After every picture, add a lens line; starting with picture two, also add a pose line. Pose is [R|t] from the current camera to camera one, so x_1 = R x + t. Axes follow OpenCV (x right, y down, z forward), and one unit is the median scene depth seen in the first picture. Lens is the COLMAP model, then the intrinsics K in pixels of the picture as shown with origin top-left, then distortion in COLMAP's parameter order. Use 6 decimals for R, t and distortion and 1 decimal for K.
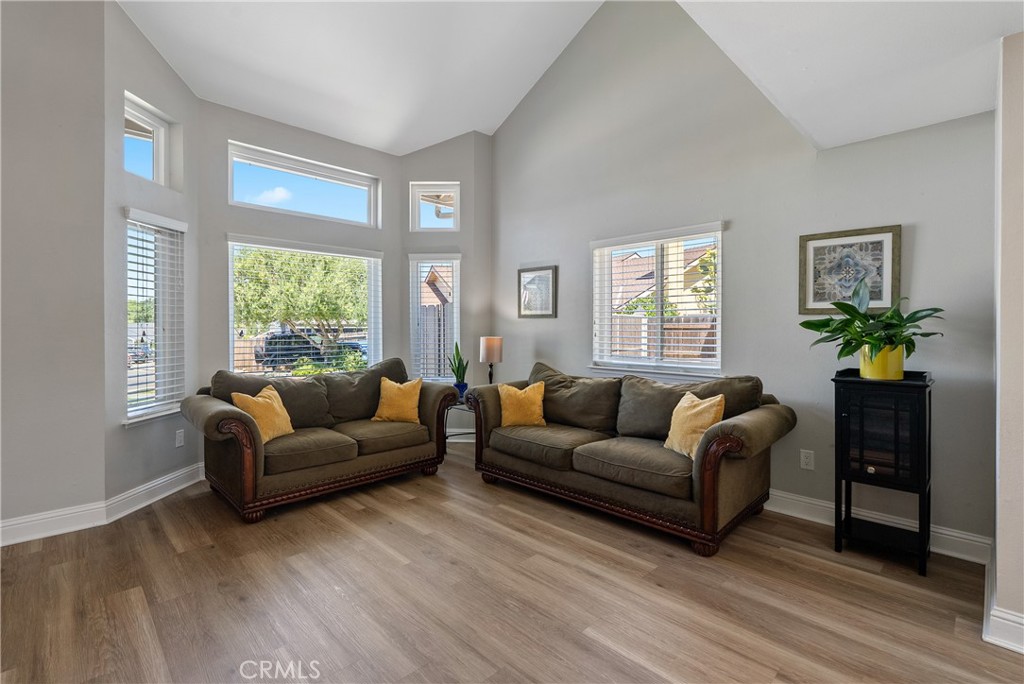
lens RADIAL K [[469.0, 0, 515.2], [0, 469.0, 324.7], [0, 0, 1]] dist [-0.002486, 0.000096]
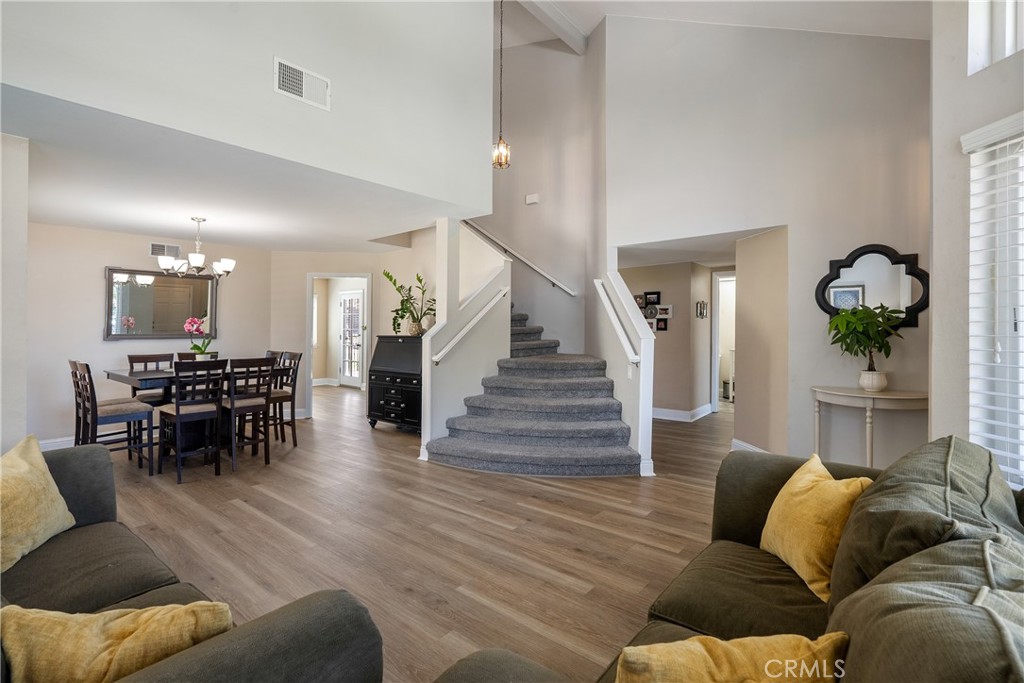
lens RADIAL K [[469.0, 0, 515.2], [0, 469.0, 324.2], [0, 0, 1]] dist [-0.002486, 0.000096]
pose [[-0.994752, -0.001446, -0.102306, -0.257003], [-0.000484, 0.999956, -0.009421, -0.011782], [0.102315, -0.009322, -0.994708, 2.057504]]
